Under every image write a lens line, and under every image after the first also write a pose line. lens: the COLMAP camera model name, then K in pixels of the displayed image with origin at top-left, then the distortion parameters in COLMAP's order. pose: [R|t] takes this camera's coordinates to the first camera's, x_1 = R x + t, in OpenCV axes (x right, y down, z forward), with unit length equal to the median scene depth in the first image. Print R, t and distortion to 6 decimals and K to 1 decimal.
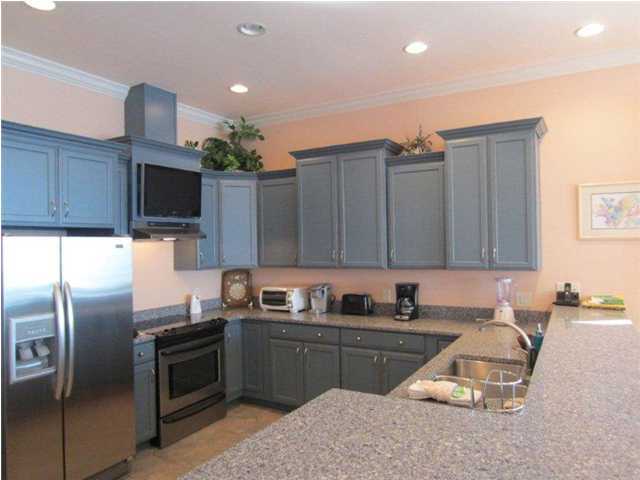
lens RADIAL K [[457.2, 0, 320.4], [0, 457.2, 238.8], [0, 0, 1]] dist [-0.025610, -0.004039]
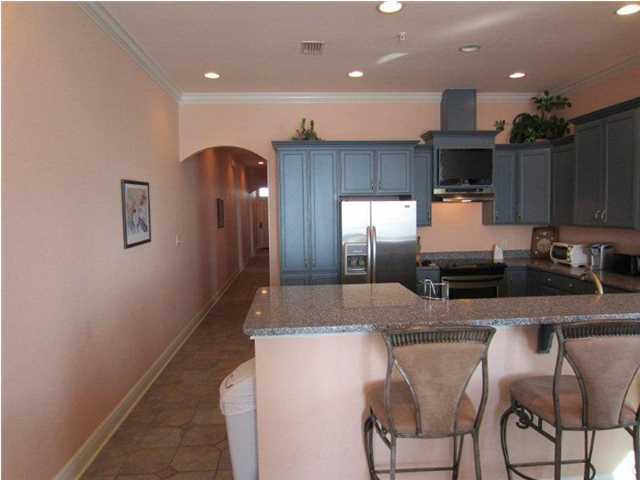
lens RADIAL K [[457.2, 0, 320.0], [0, 457.2, 240.9], [0, 0, 1]] dist [-0.025610, -0.004039]
pose [[0.549862, 0.066578, -0.832598, 0.510669], [0.015211, 0.995855, 0.089679, -0.008094], [0.835117, -0.061976, 0.546569, -0.103415]]
